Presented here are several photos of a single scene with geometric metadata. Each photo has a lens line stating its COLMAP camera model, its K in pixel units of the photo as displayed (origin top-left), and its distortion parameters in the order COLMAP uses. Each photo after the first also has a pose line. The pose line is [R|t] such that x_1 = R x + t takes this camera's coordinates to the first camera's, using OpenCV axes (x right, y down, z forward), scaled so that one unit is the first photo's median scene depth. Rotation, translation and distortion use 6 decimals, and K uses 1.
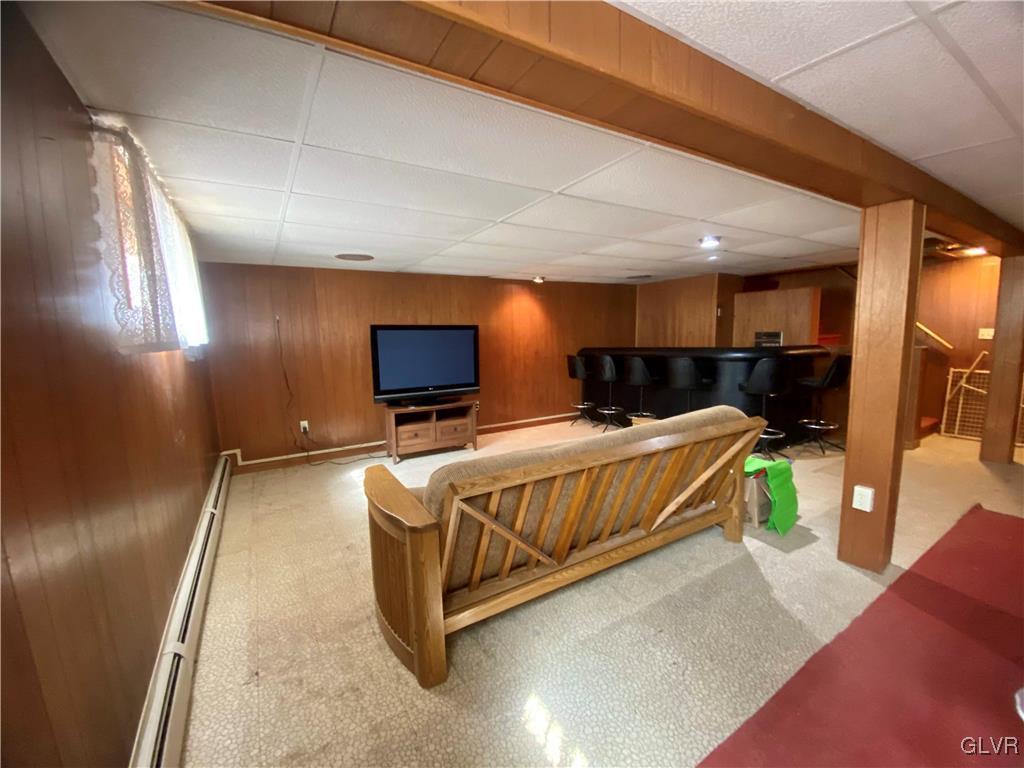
lens RADIAL K [[412.3, 0, 513.8], [0, 412.3, 386.3], [0, 0, 1]] dist [0.041950, -0.038397]
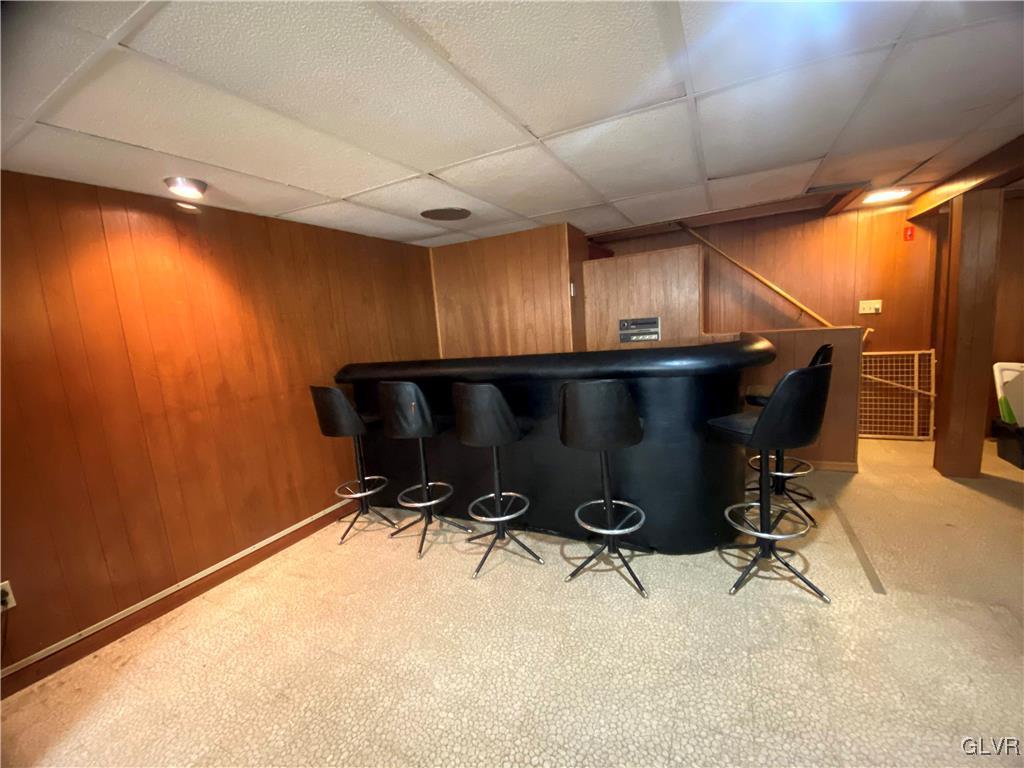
lens RADIAL K [[412.3, 0, 513.8], [0, 412.3, 386.3], [0, 0, 1]] dist [0.041950, -0.038397]
pose [[0.843935, -0.118815, 0.523123, 0.083053], [0.119526, 0.992297, 0.032550, -0.065180], [-0.522961, 0.035057, 0.851636, 0.520102]]
